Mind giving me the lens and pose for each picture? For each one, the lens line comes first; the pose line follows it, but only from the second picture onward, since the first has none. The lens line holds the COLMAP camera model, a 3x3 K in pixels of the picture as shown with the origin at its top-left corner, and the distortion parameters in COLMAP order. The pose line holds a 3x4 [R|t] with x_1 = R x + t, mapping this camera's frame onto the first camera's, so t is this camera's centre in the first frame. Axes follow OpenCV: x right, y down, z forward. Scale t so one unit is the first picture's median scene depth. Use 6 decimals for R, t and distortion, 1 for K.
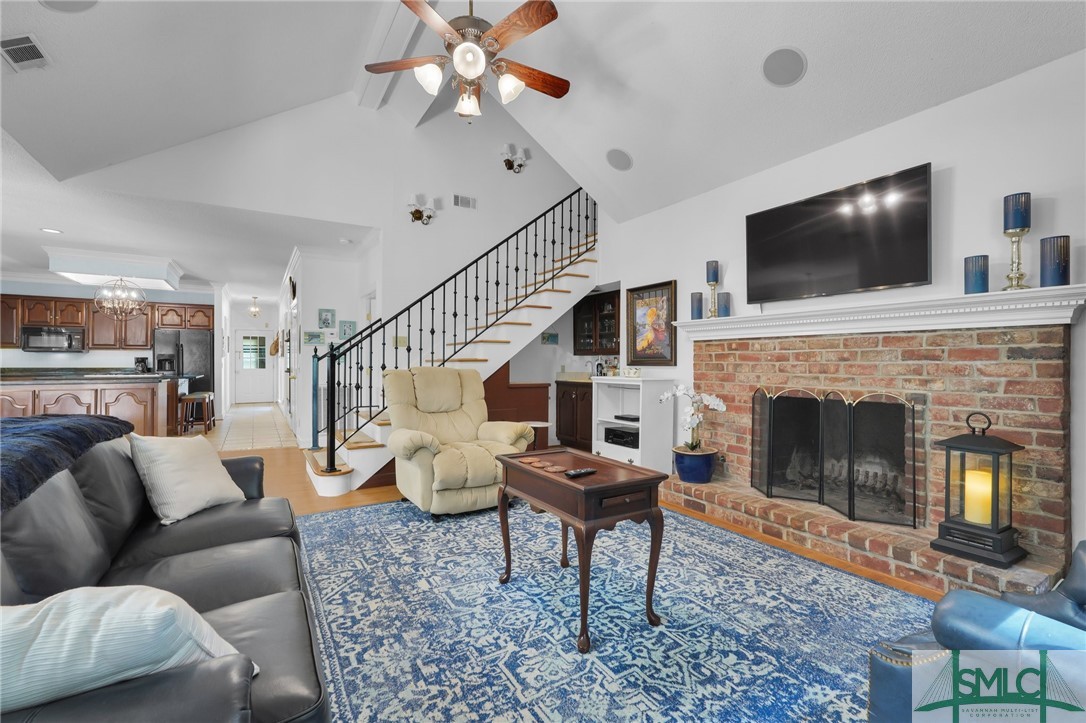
lens RADIAL K [[478.4, 0, 549.4], [0, 478.4, 363.5], [0, 0, 1]] dist [-0.003415, 0.000355]
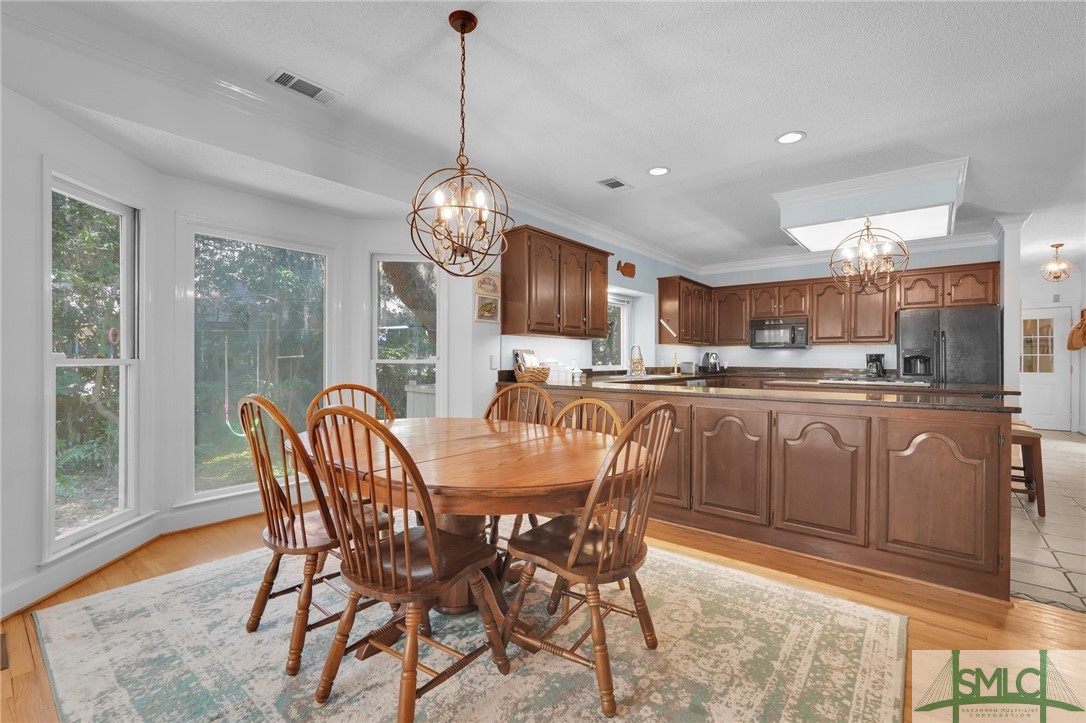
lens RADIAL K [[478.4, 0, 549.4], [0, 478.4, 363.5], [0, 0, 1]] dist [-0.003415, 0.000355]
pose [[0.340418, 0.008201, -0.940238, -0.370656], [-0.005031, 0.999964, 0.006900, -0.001911], [0.940261, 0.002382, 0.340447, 0.325449]]
